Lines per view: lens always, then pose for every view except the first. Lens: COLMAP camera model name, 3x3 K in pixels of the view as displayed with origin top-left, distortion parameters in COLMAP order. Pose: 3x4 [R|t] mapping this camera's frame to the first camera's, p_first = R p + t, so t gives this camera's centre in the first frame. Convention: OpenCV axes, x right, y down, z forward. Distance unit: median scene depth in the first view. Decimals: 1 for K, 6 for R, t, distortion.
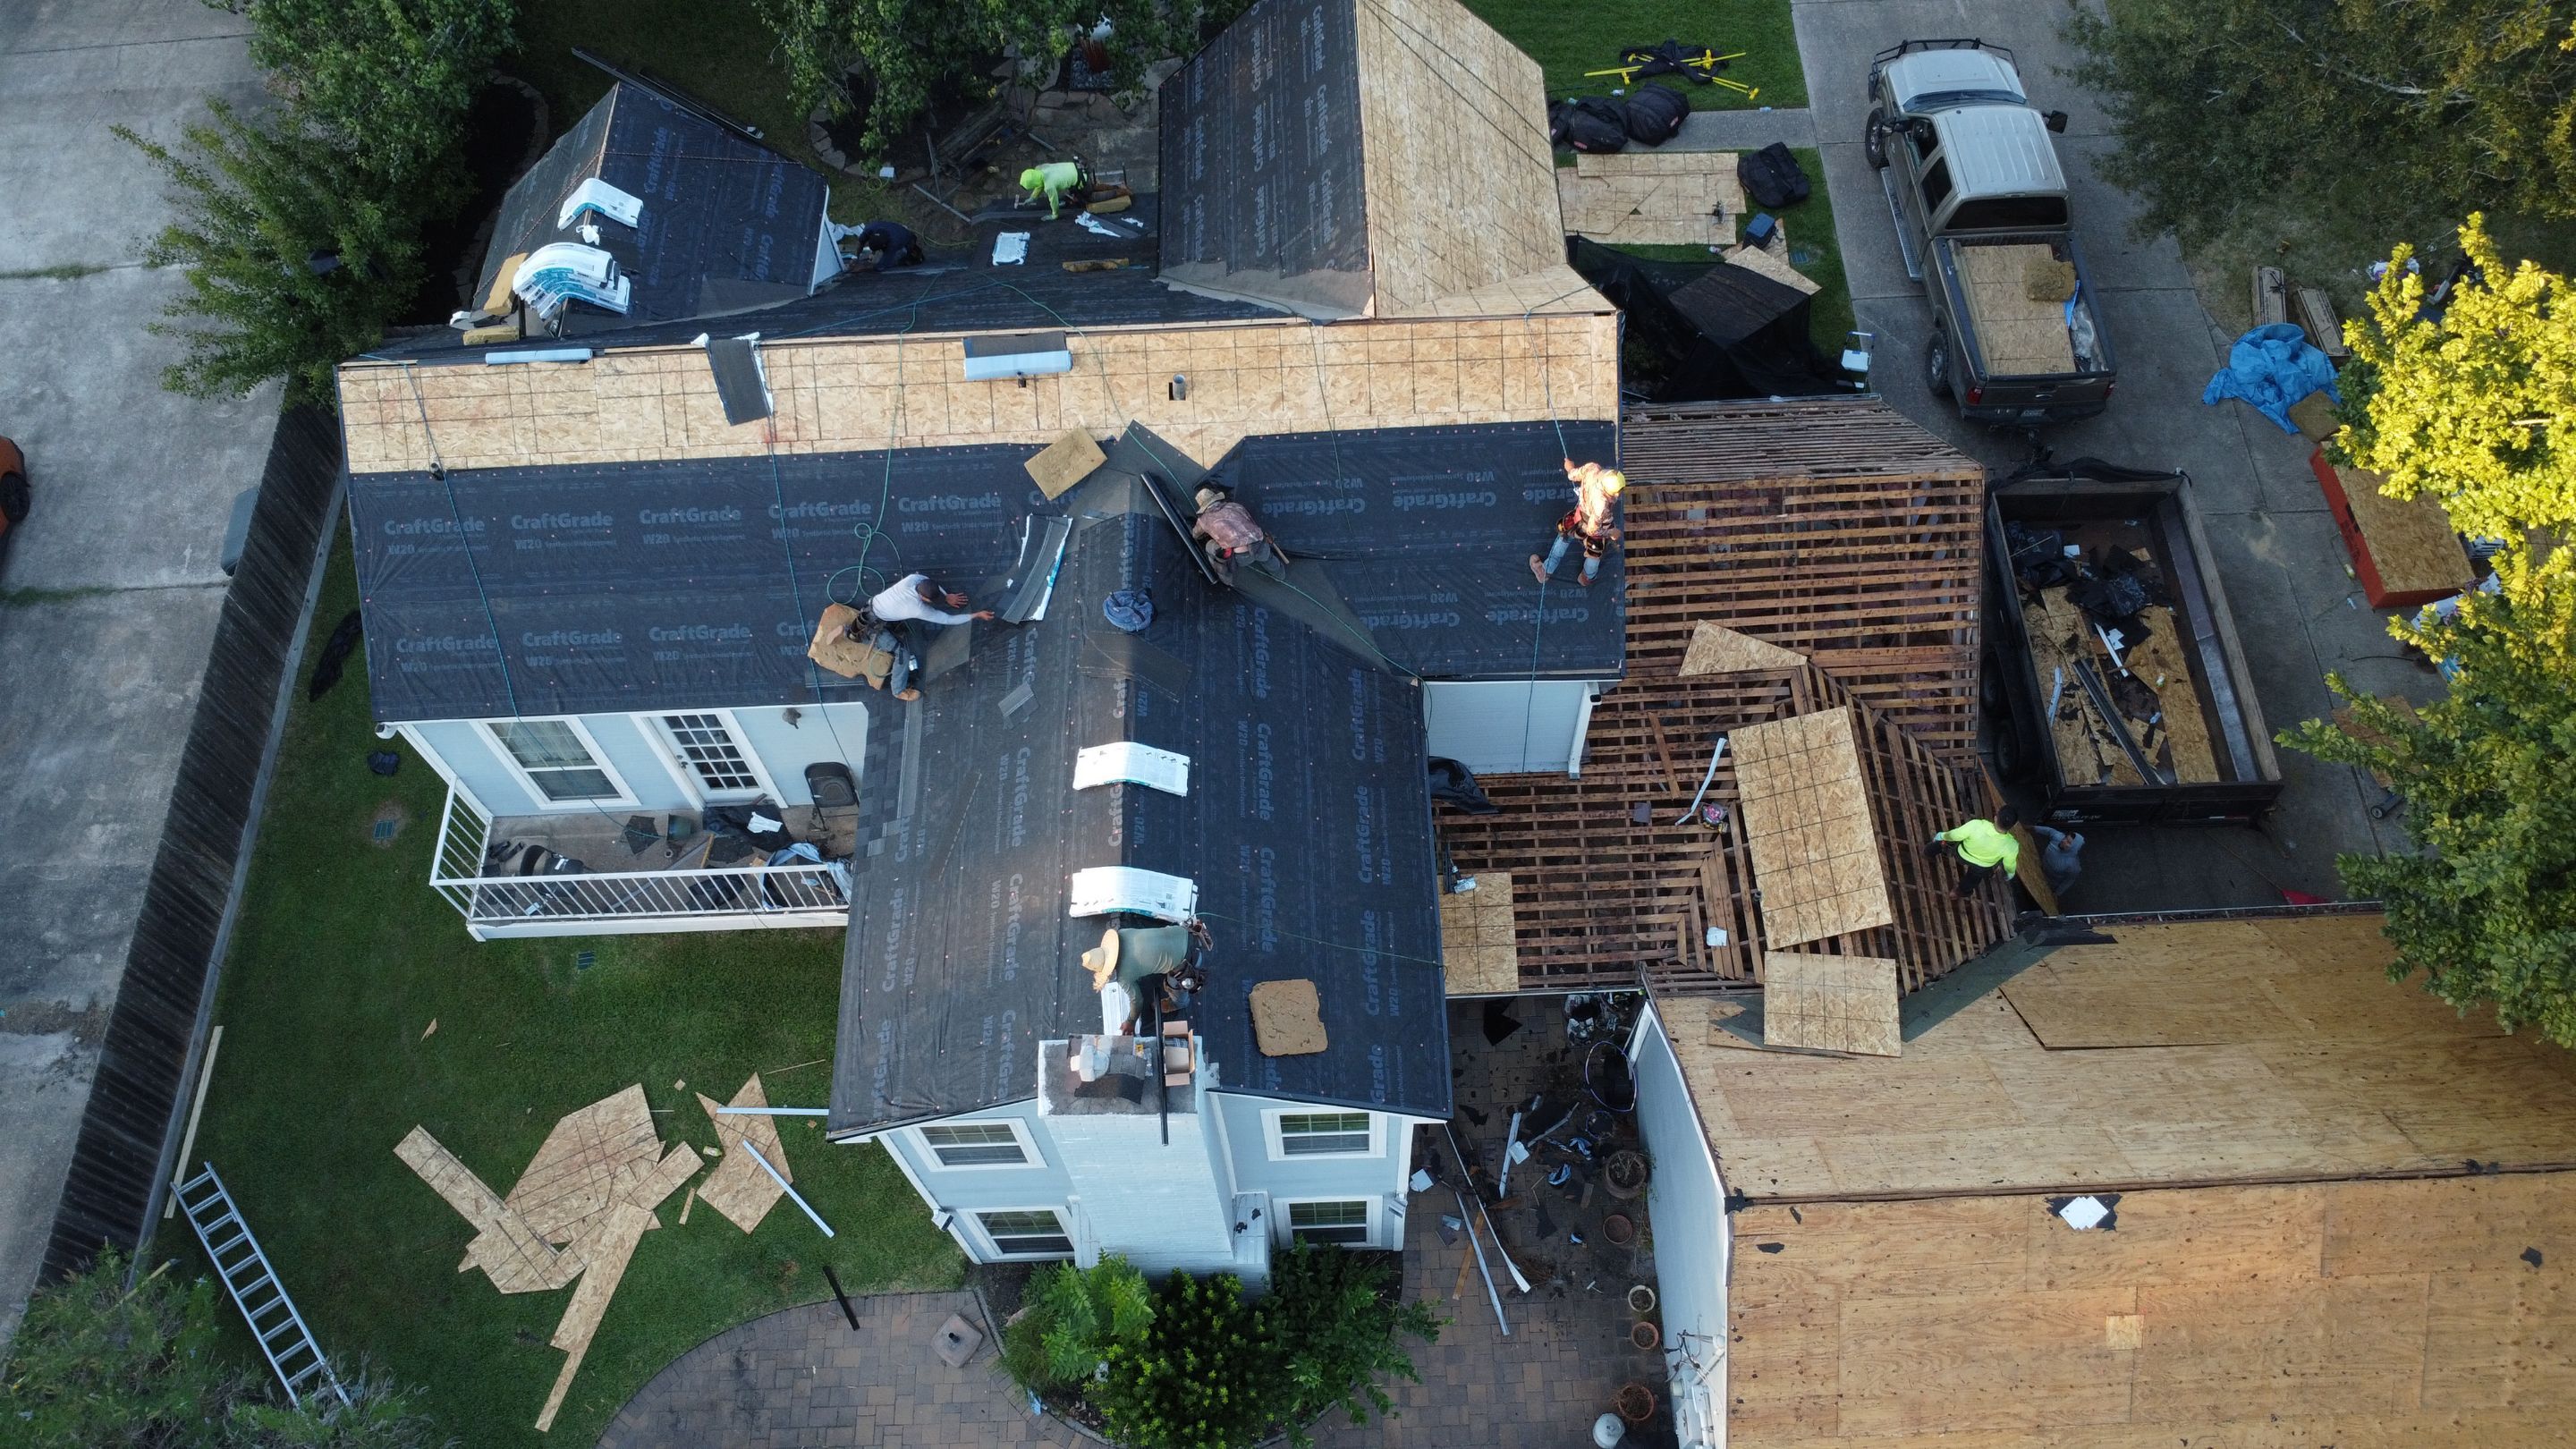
lens RADIAL K [[1868.0, 0, 1286.4], [0, 1868.0, 712.9], [0, 0, 1]] dist [-0.023509, -0.014386]
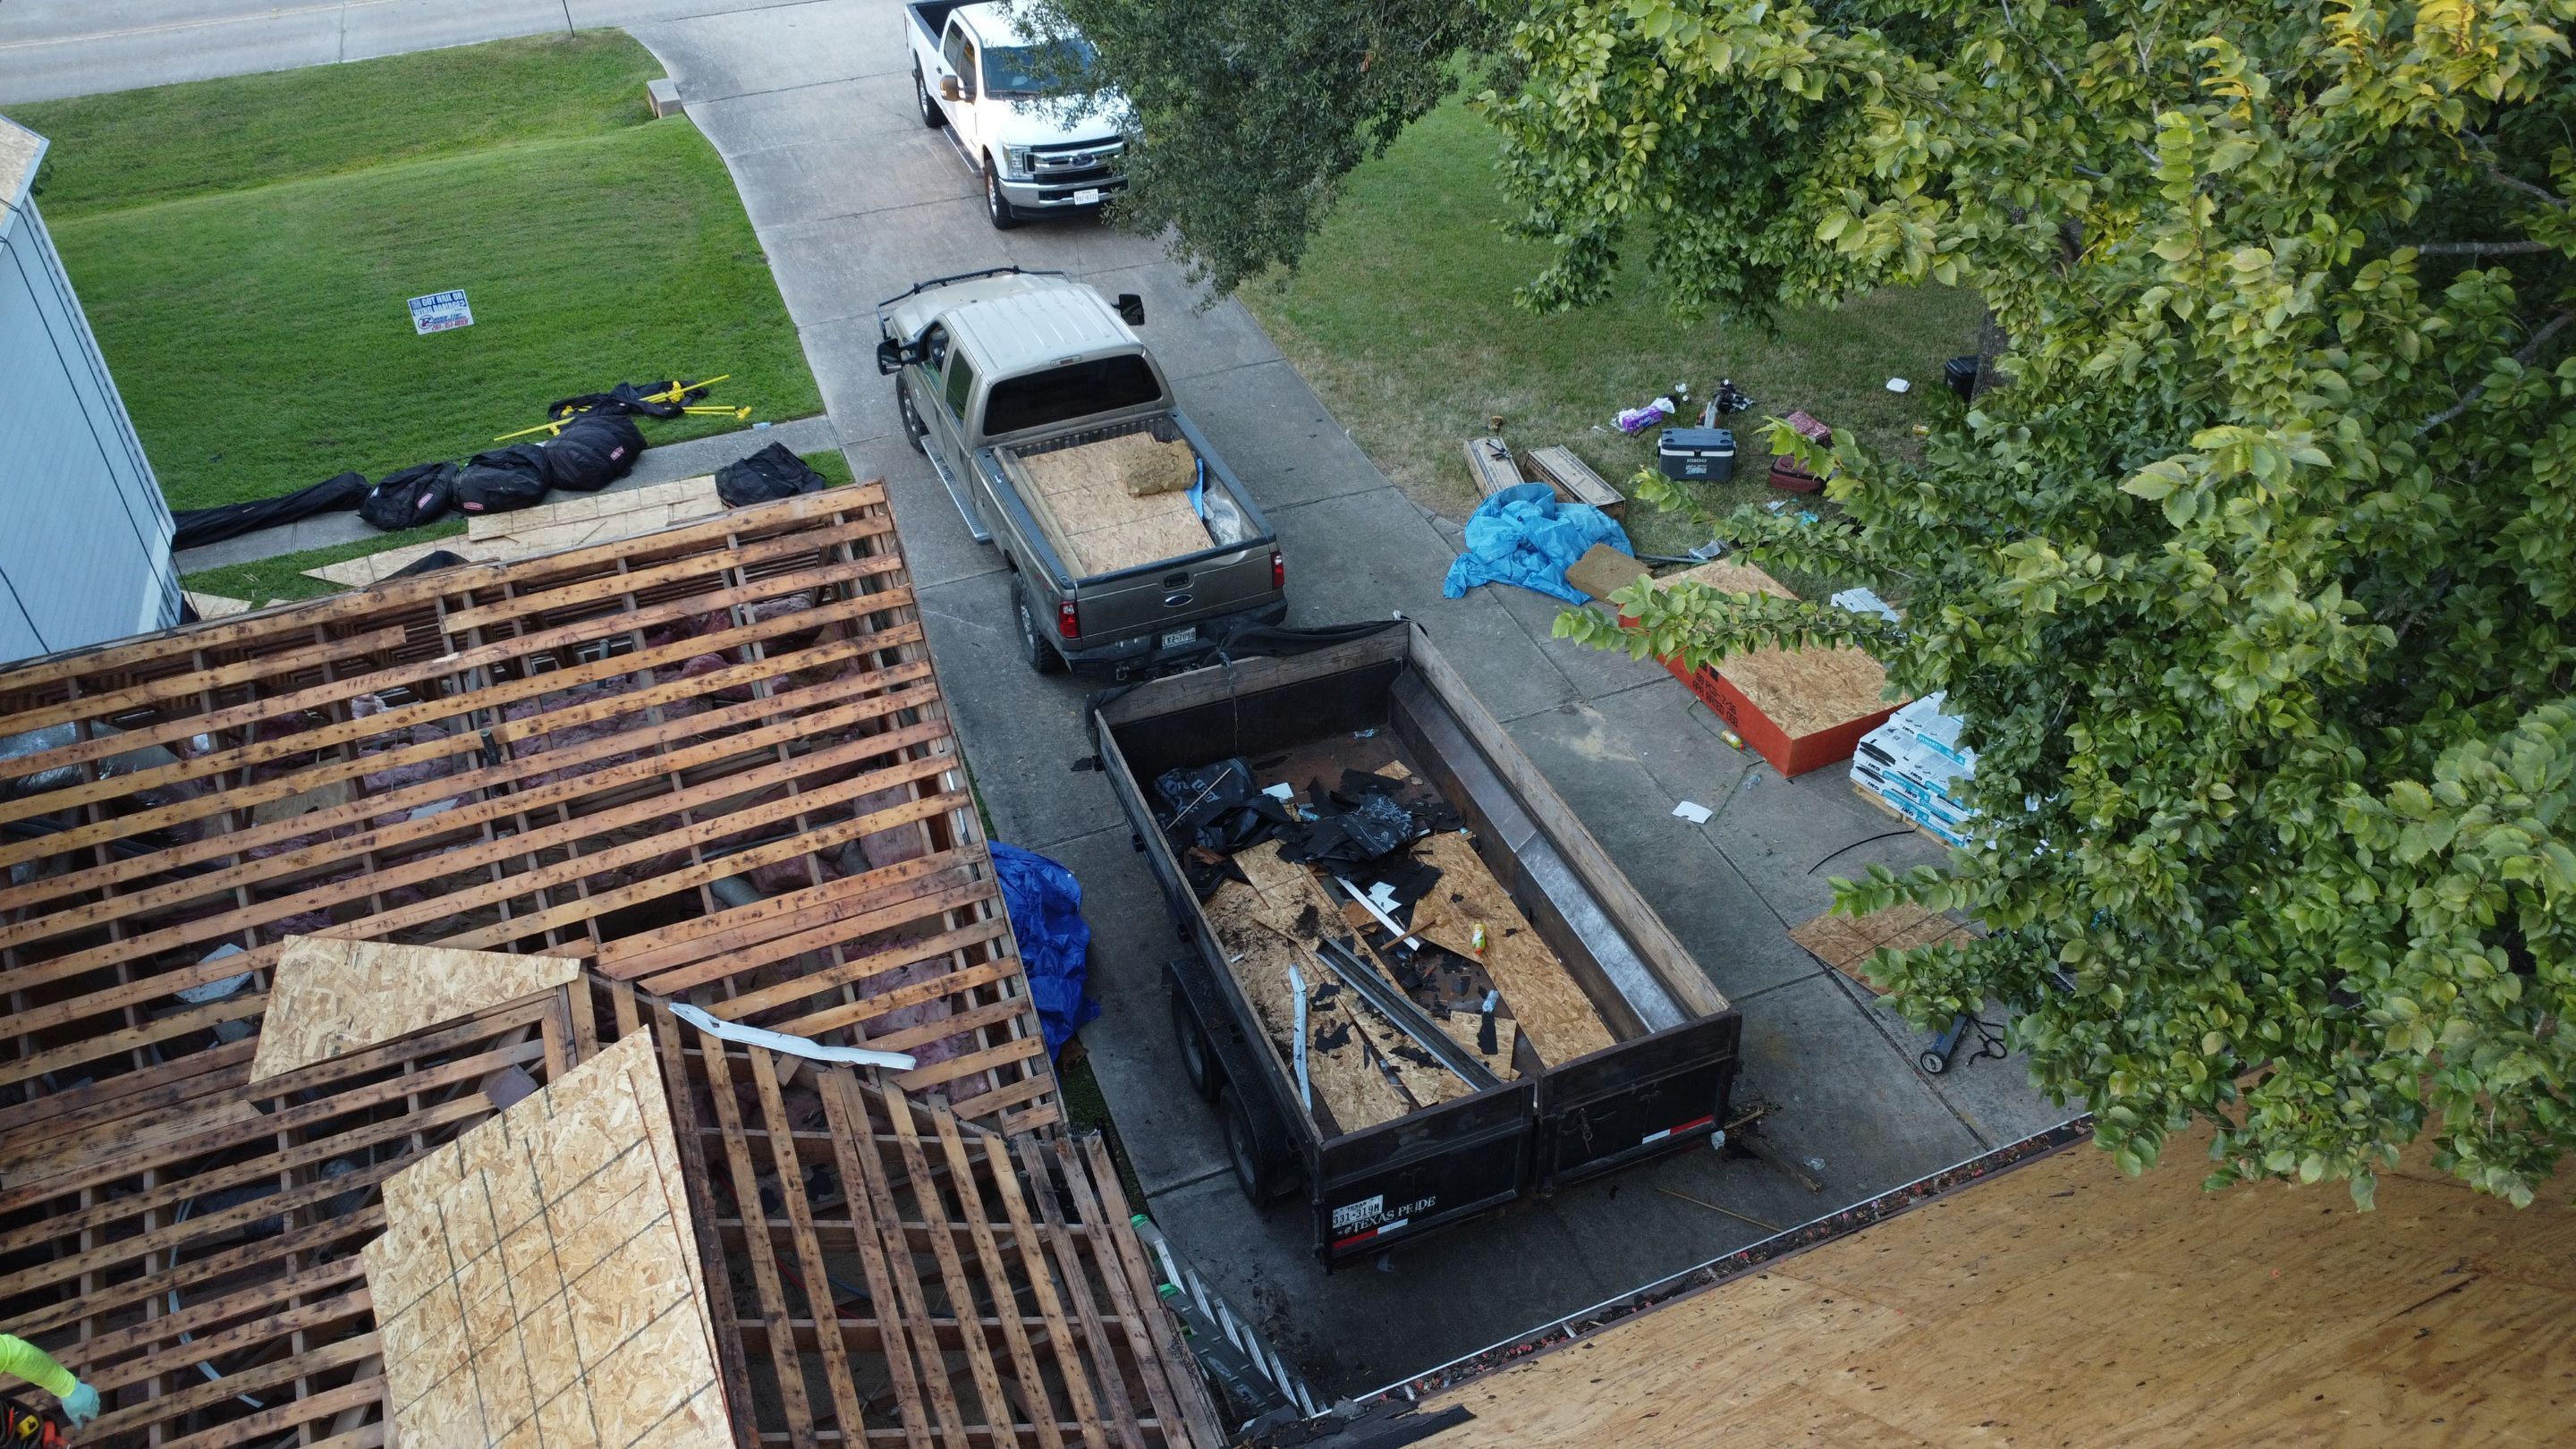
lens RADIAL K [[1868.0, 0, 1288.8], [0, 1868.0, 712.0], [0, 0, 1]] dist [-0.023509, -0.014386]
pose [[0.934923, -0.199653, 0.293355, 0.318049], [0.303164, 0.879050, -0.367917, 0.121246], [-0.184418, 0.432908, 0.882372, 0.588514]]
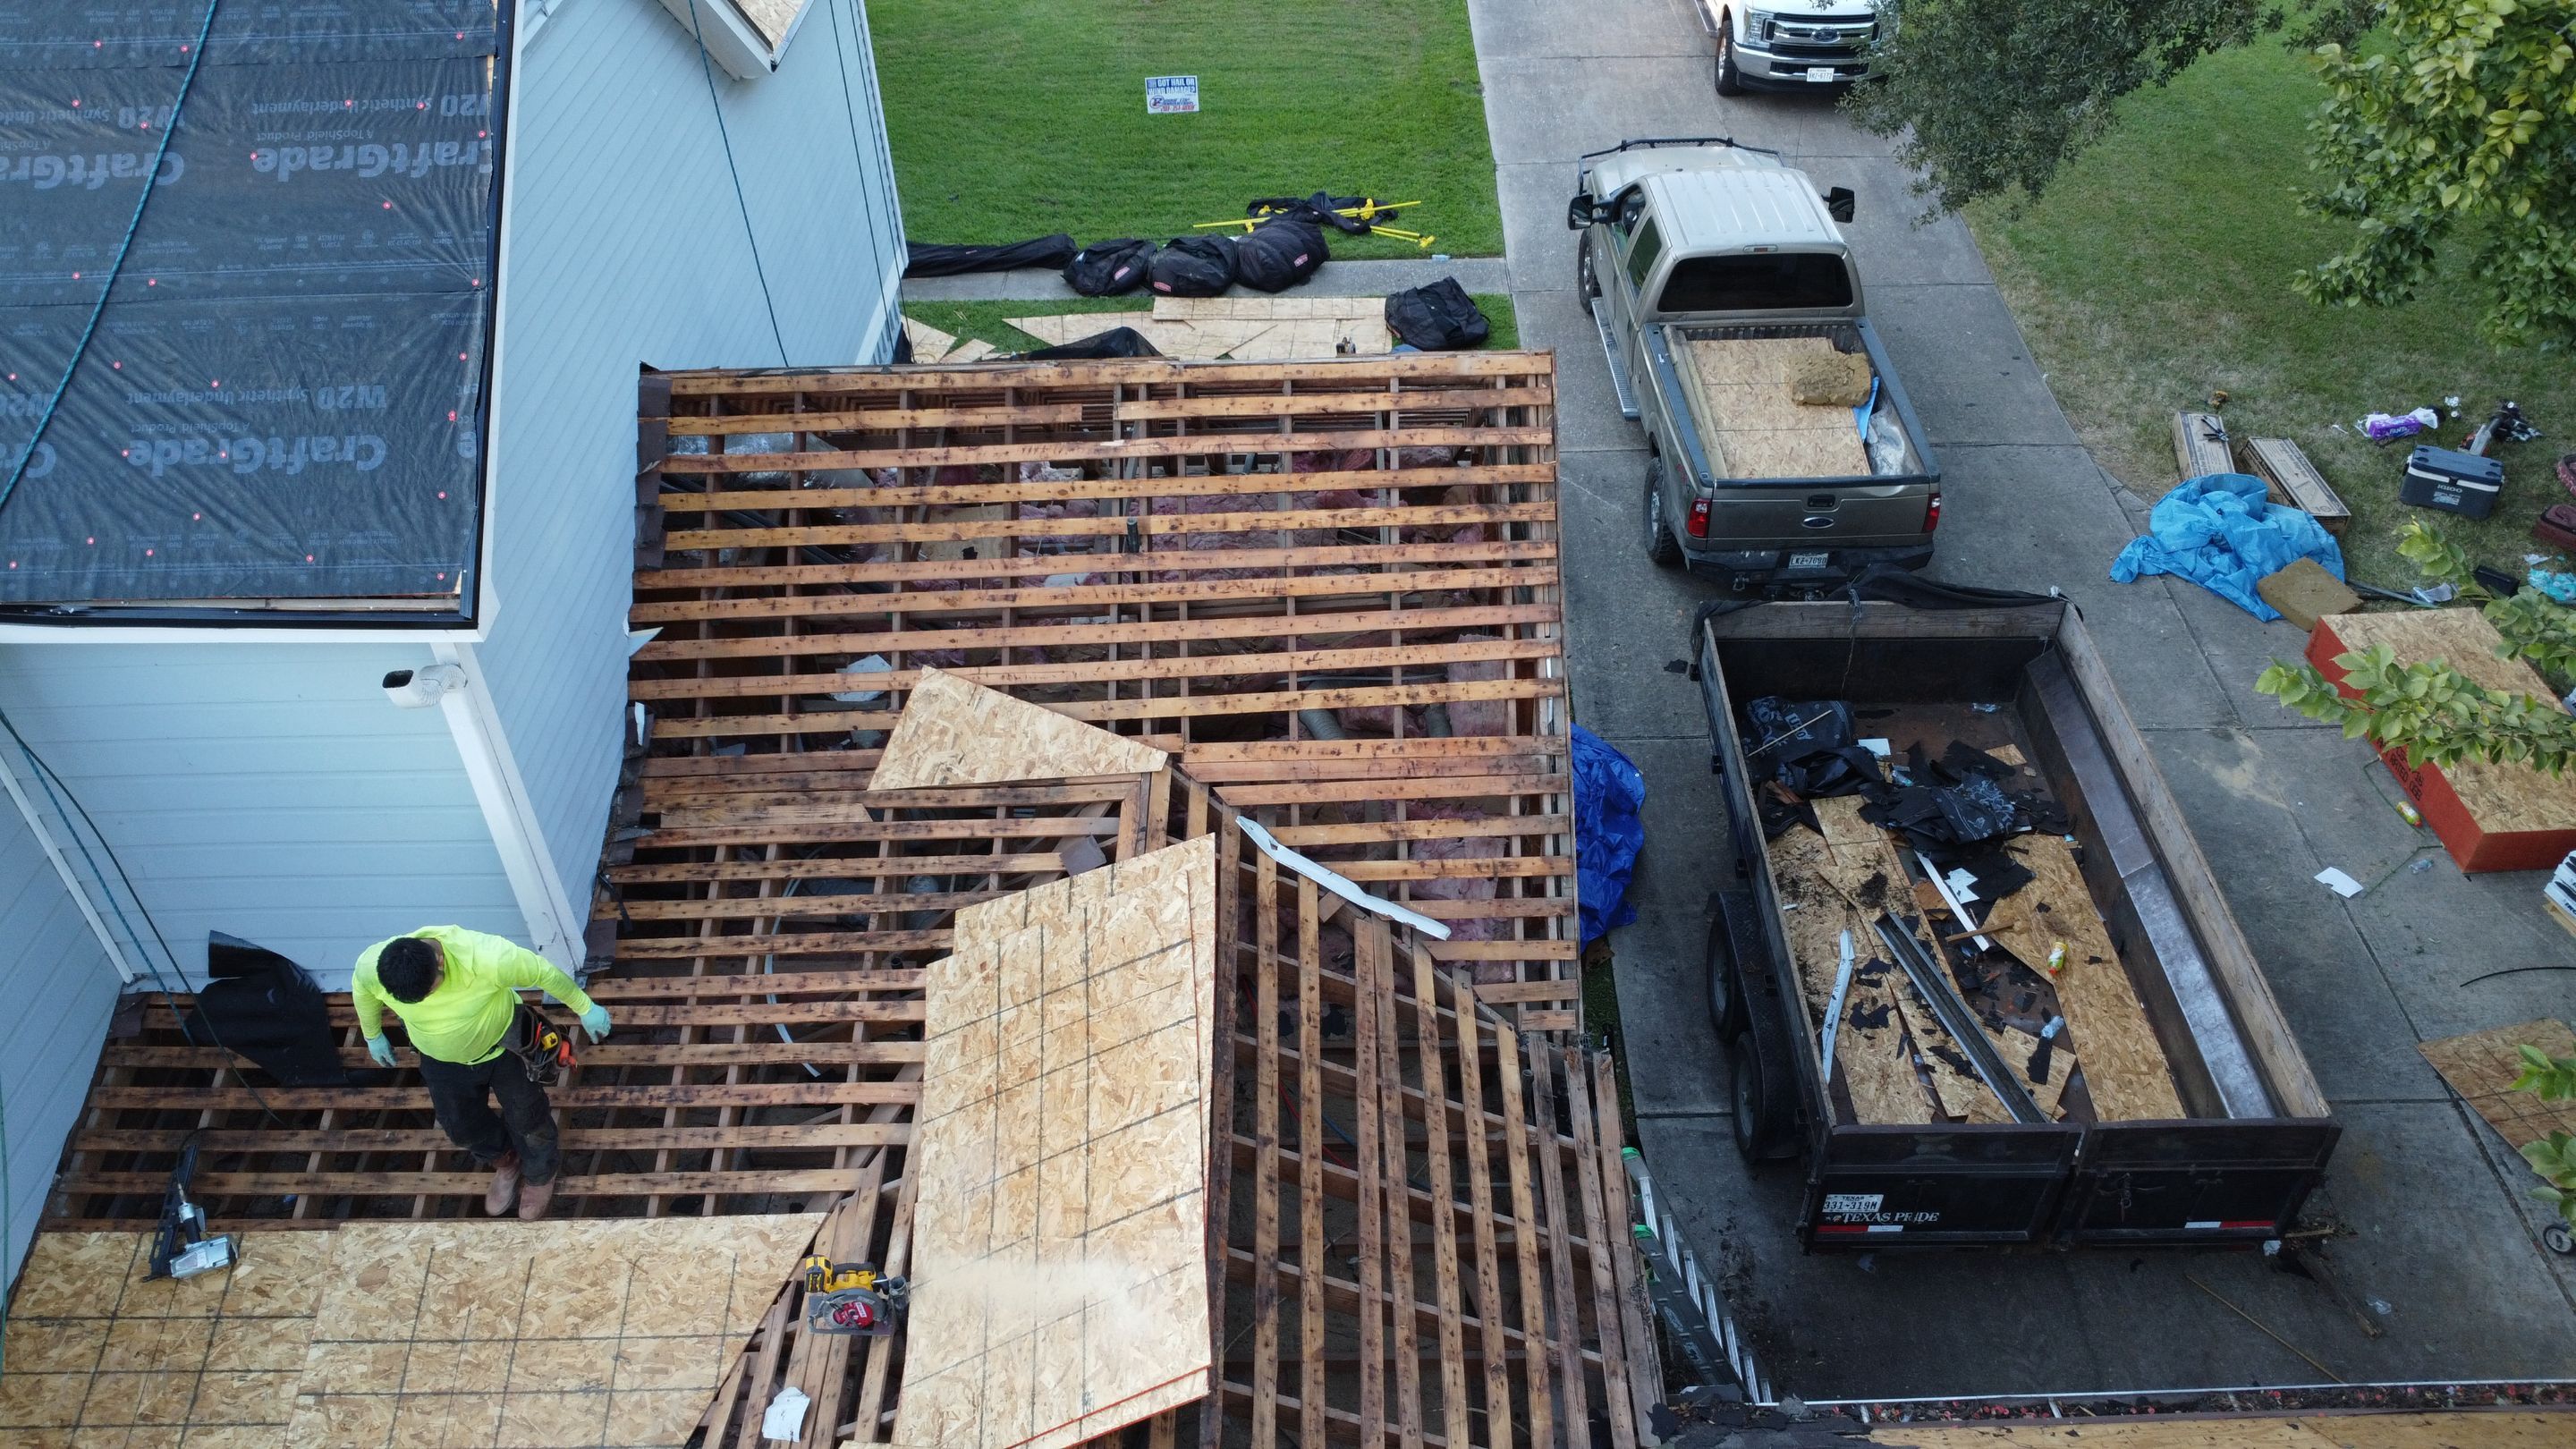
lens RADIAL K [[1868.0, 0, 1288.1], [0, 1868.0, 714.4], [0, 0, 1]] dist [-0.023509, -0.014386]
pose [[0.999649, 0.022258, -0.014336, 0.315141], [-0.025812, 0.939831, -0.340663, 0.108605], [0.005891, 0.340914, 0.940076, 0.594482]]
